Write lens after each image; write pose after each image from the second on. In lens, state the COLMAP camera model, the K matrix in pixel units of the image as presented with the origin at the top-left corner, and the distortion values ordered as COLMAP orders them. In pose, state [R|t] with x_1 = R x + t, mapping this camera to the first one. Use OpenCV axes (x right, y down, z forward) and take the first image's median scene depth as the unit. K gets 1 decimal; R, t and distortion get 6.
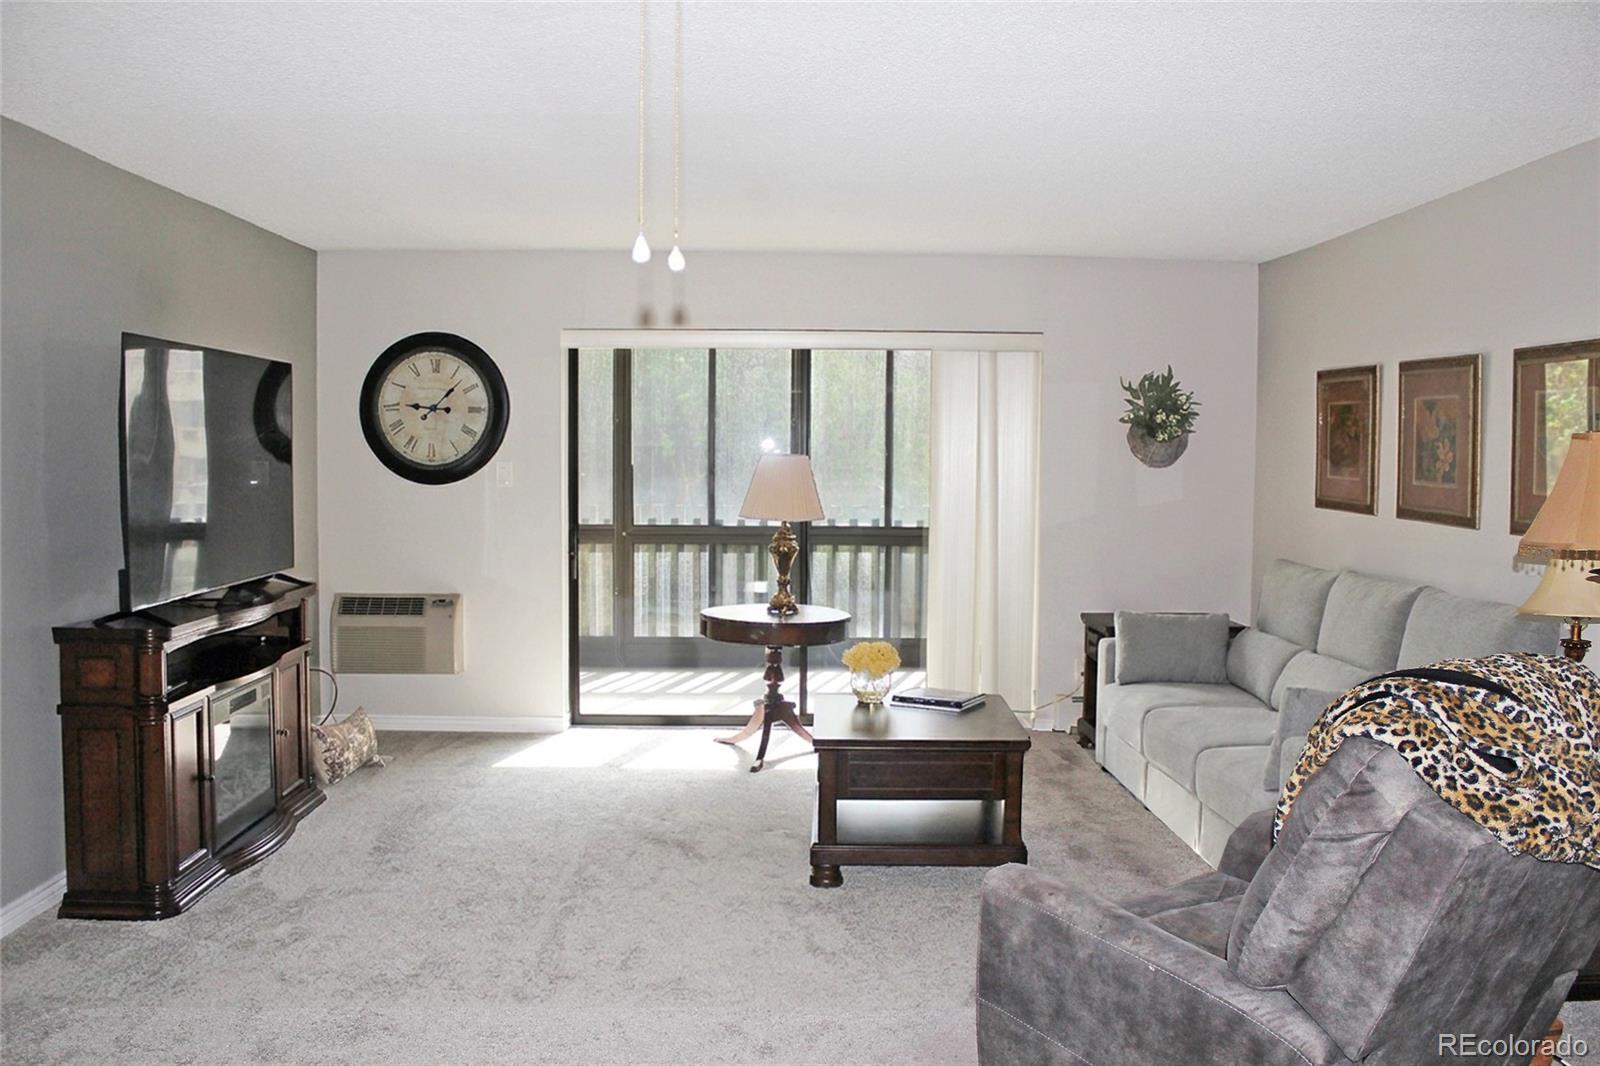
lens RADIAL K [[1329.6, 0, 801.1], [0, 1329.6, 519.5], [0, 0, 1]] dist [-0.133801, 0.071176]
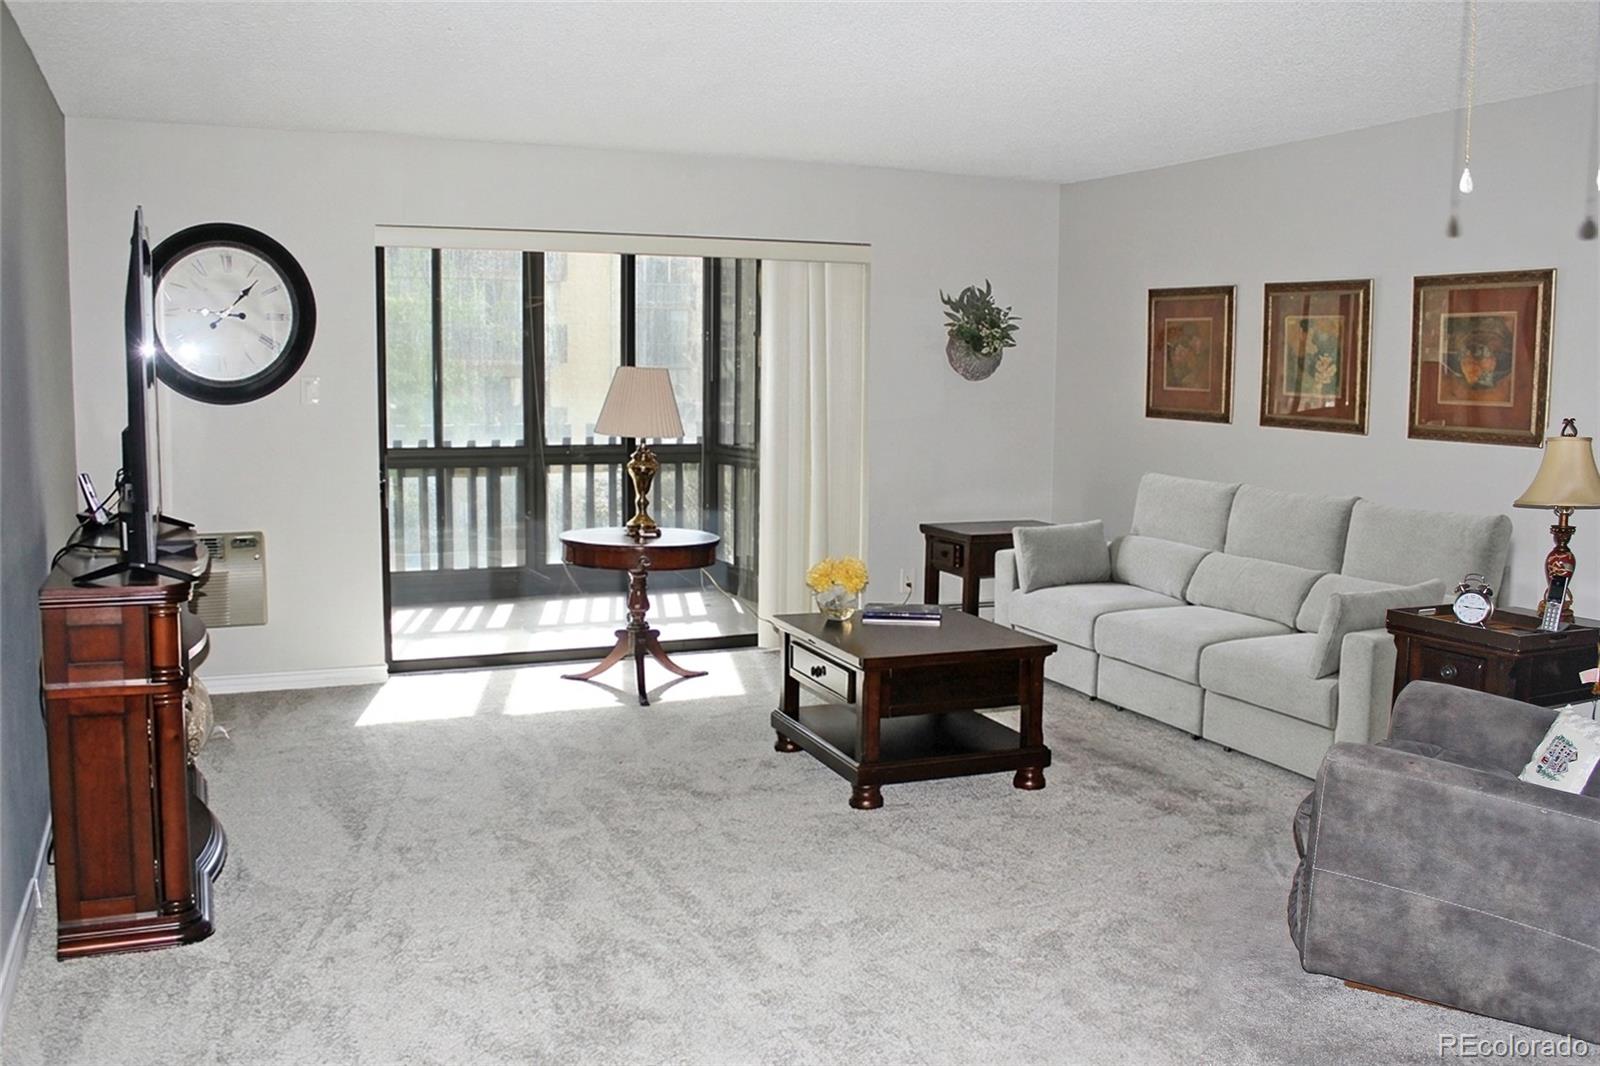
lens RADIAL K [[1385.9, 0, 798.8], [0, 1385.9, 530.8], [0, 0, 1]] dist [-0.104088, 0.030152]
pose [[0.930267, -0.041620, 0.364516, -0.262673], [0.017017, 0.997370, 0.070450, -0.000826], [-0.366489, -0.059334, 0.928528, 0.047744]]
